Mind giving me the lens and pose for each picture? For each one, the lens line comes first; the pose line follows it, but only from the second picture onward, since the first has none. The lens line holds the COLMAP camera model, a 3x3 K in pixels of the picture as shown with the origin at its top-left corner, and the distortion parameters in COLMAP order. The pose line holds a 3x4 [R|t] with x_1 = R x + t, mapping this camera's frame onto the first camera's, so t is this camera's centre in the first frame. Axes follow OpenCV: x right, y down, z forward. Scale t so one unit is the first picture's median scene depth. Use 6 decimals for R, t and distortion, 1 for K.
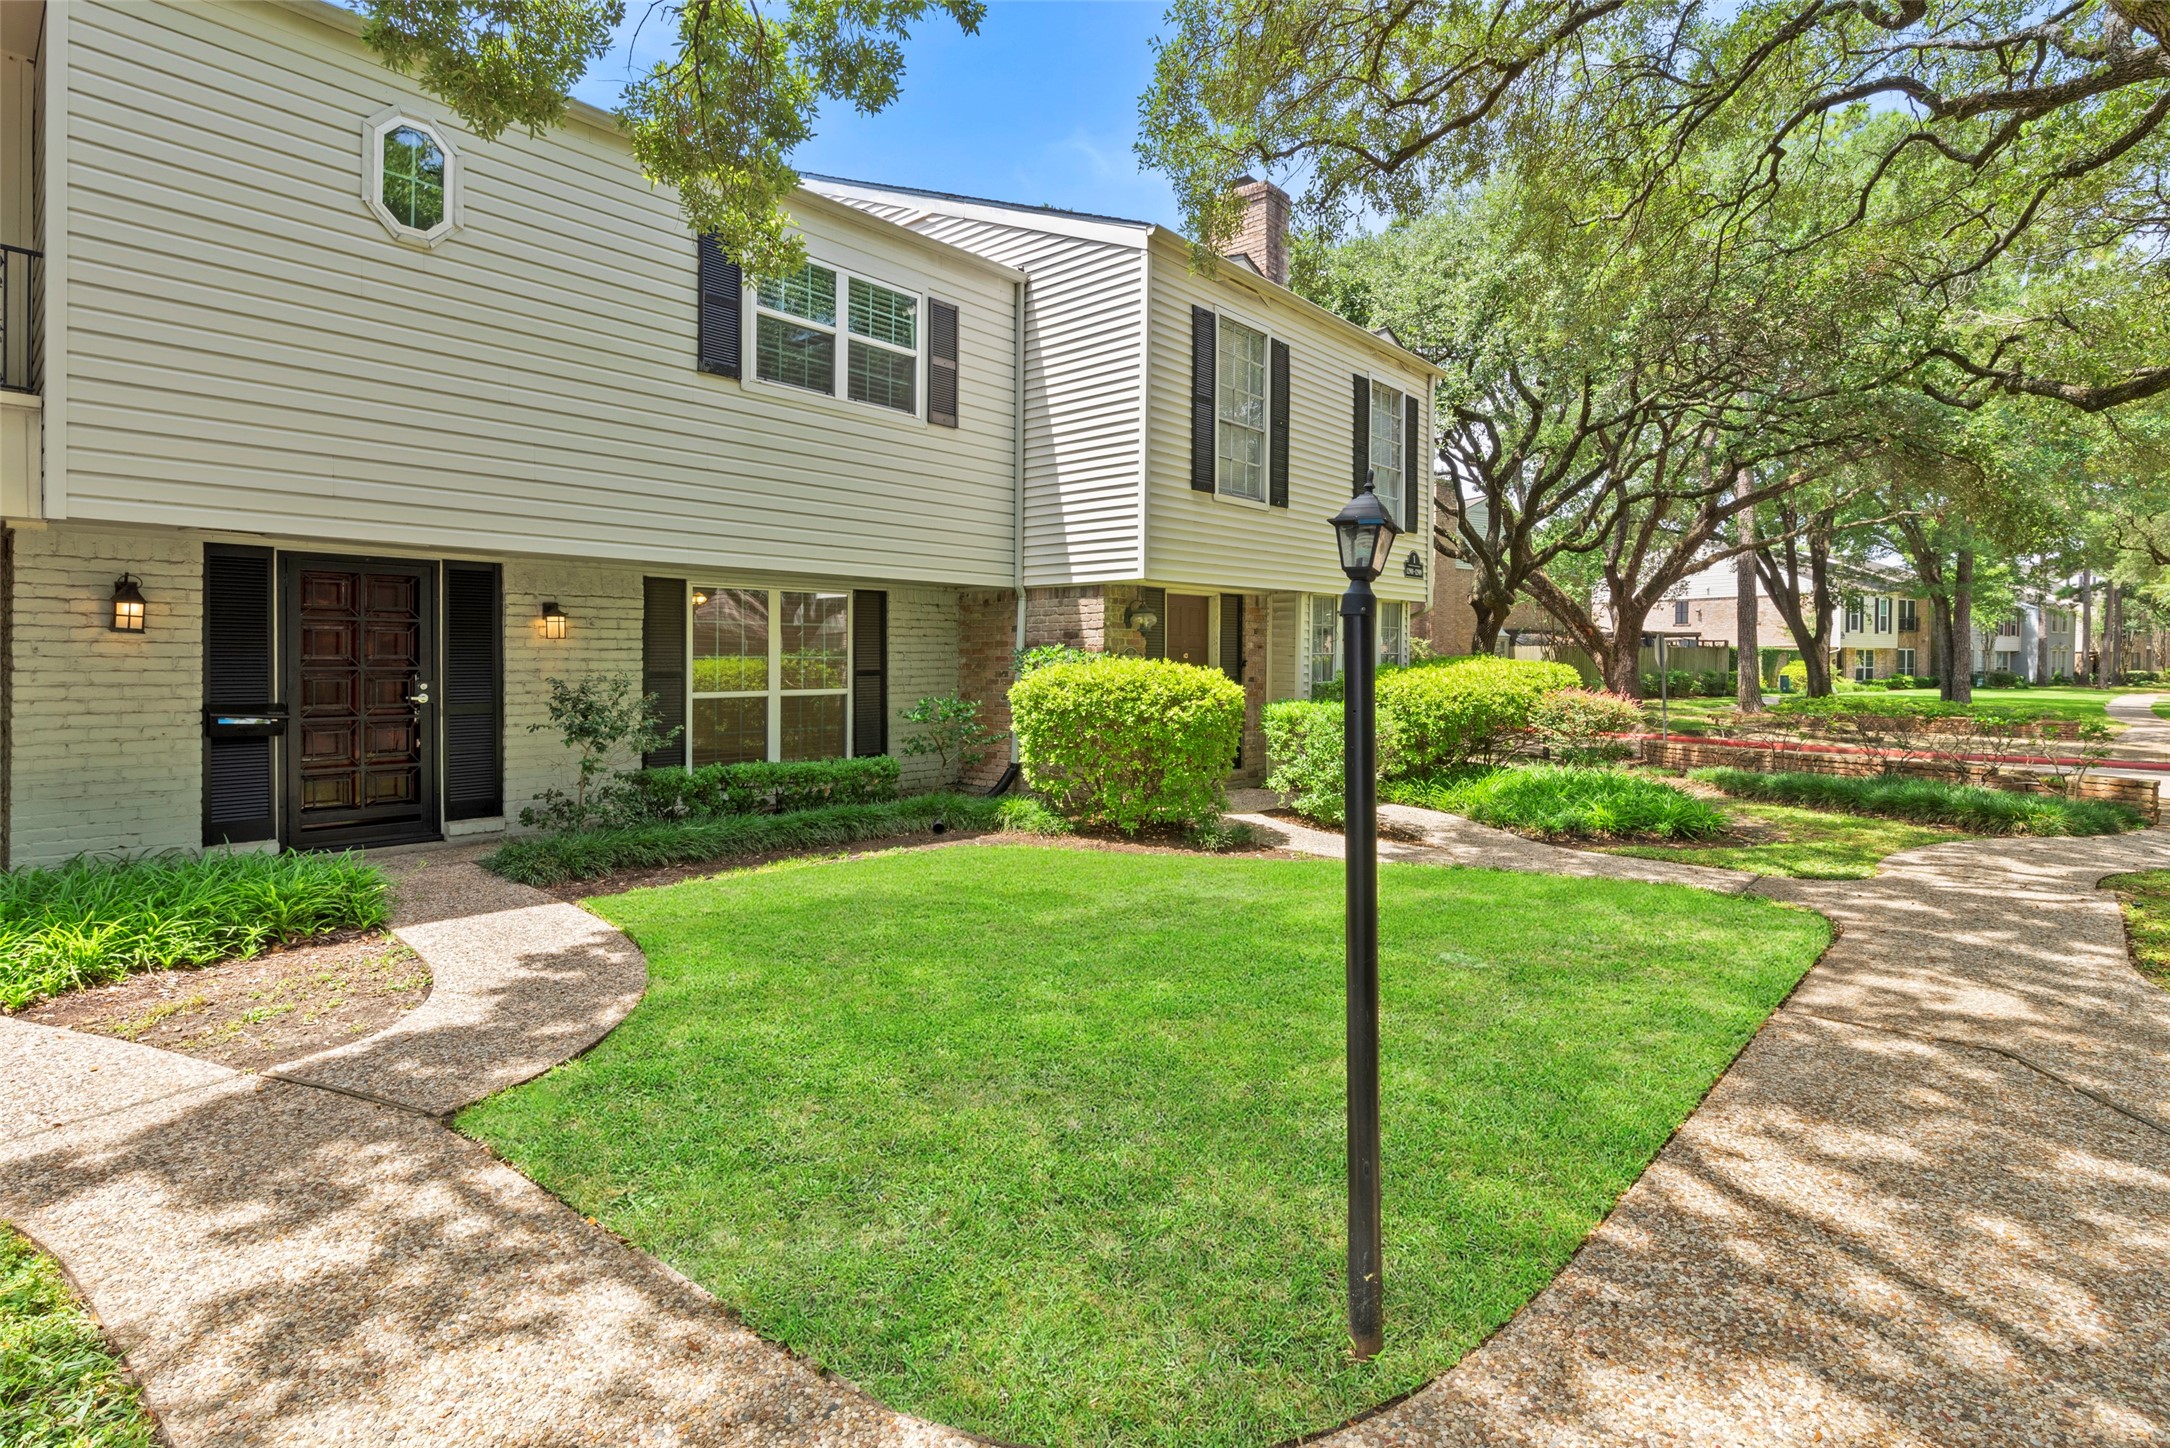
lens RADIAL K [[1014.7, 0, 1094.4], [0, 1014.7, 667.7], [0, 0, 1]] dist [-0.010447, -0.000123]
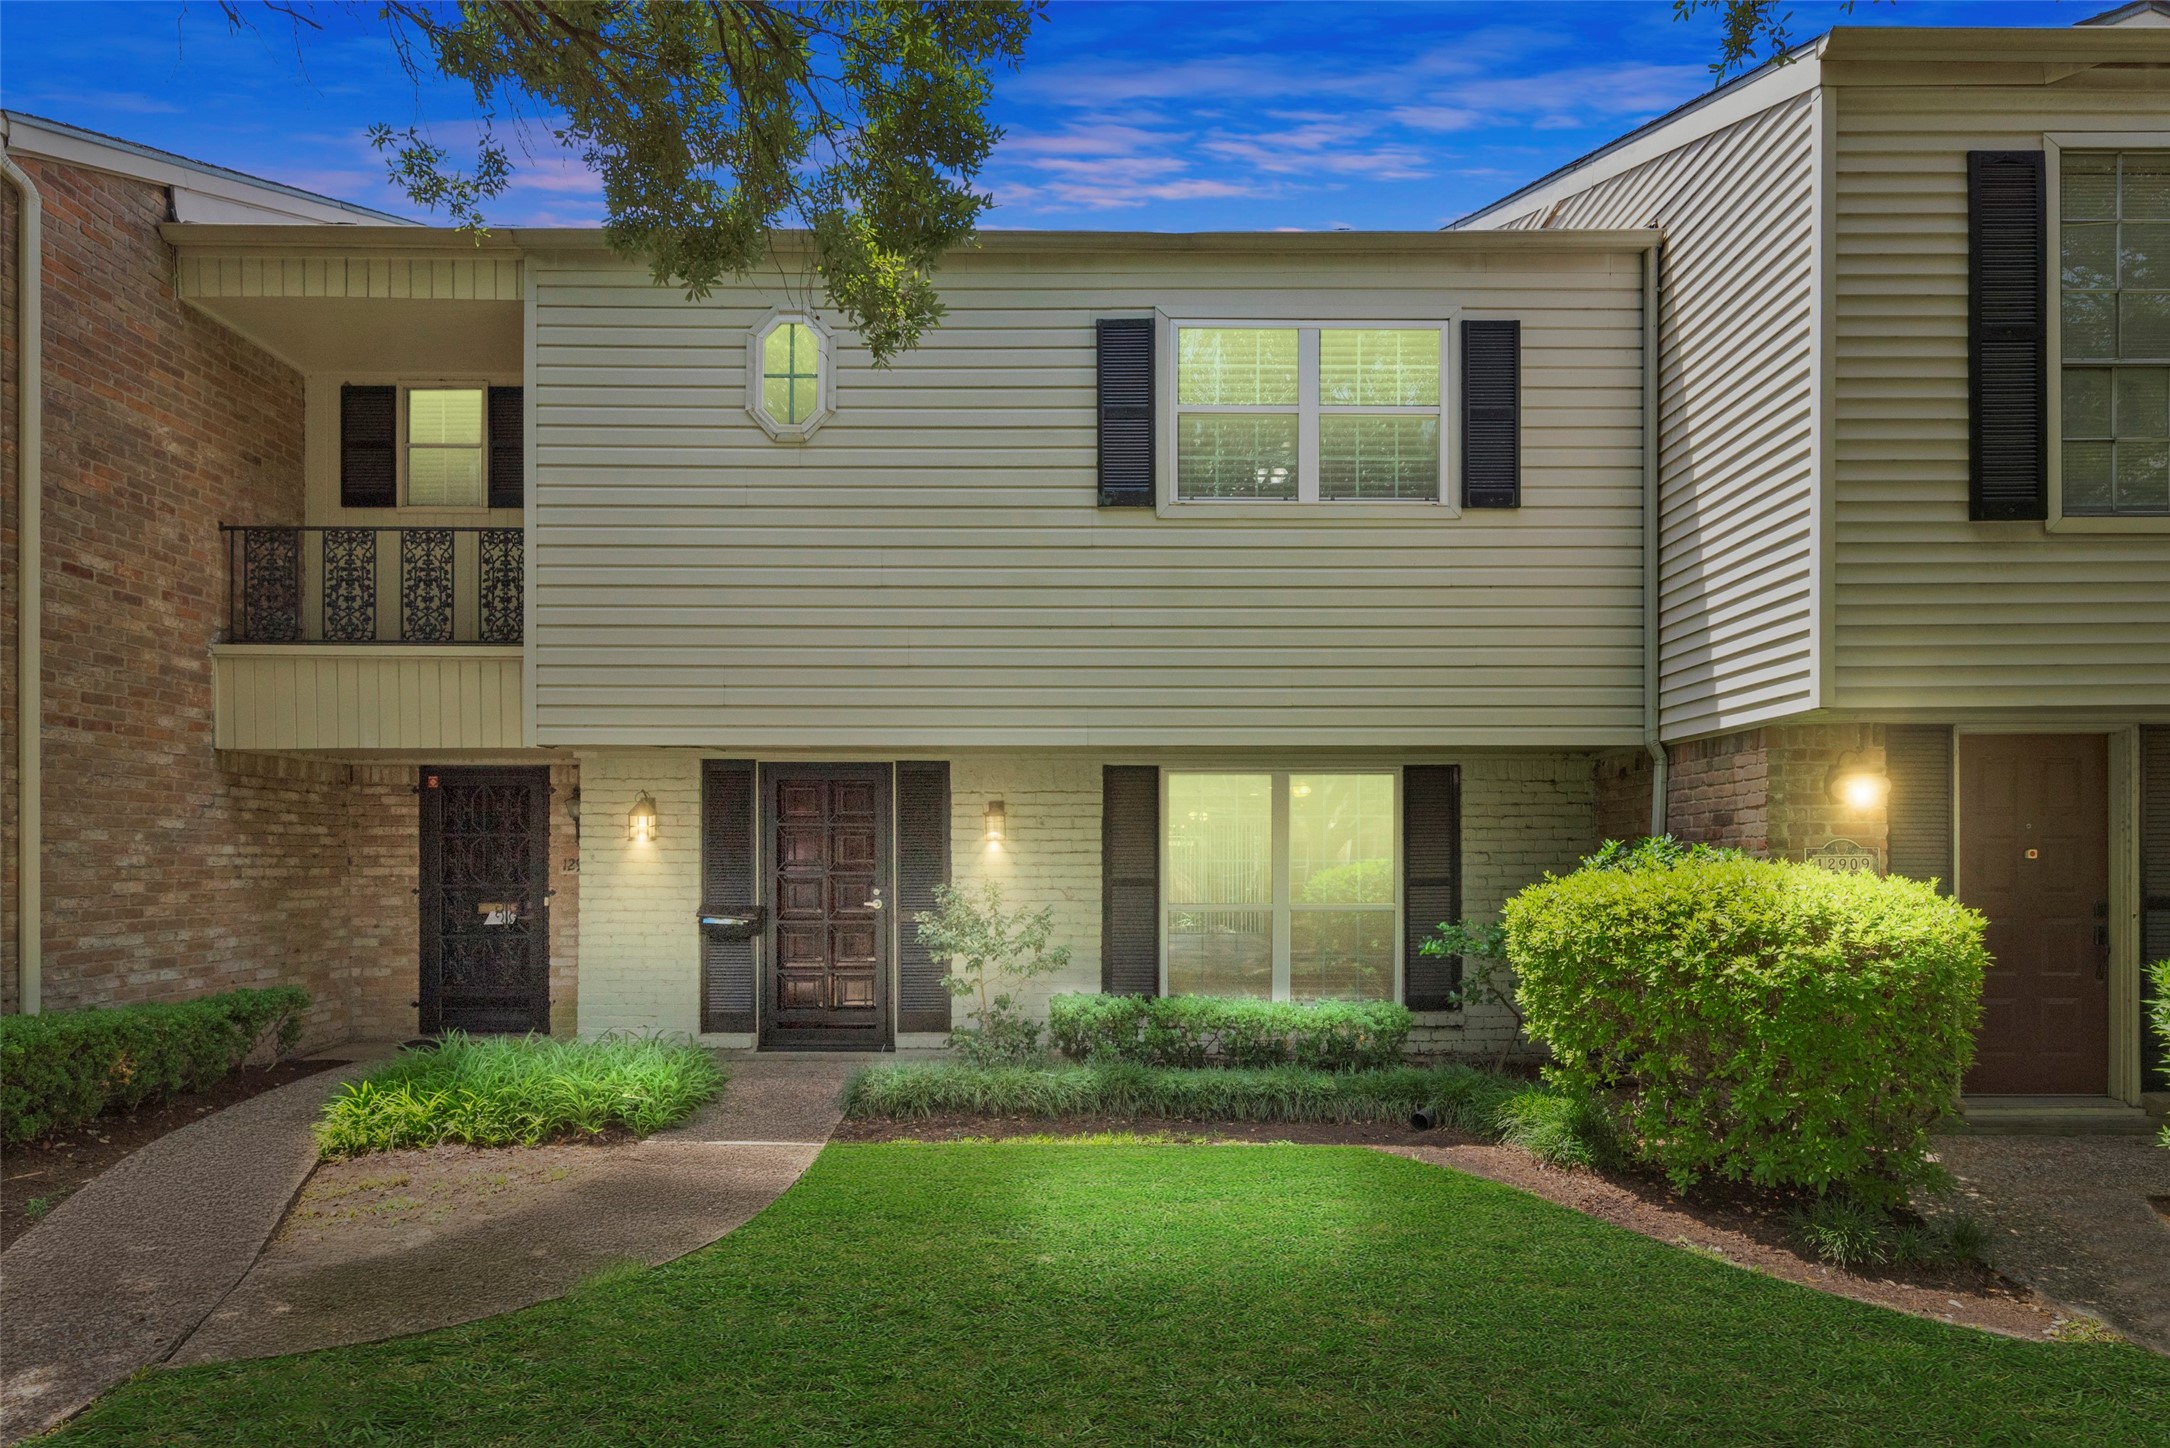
lens RADIAL K [[1152.8, 0, 1044.8], [0, 1152.8, 857.4], [0, 0, 1]] dist [-0.002651, -0.000125]
pose [[0.673005, -0.006740, -0.739607, 0.259499], [-0.003304, 0.999921, -0.012119, -0.001651], [0.739631, 0.010600, 0.672929, 0.353447]]
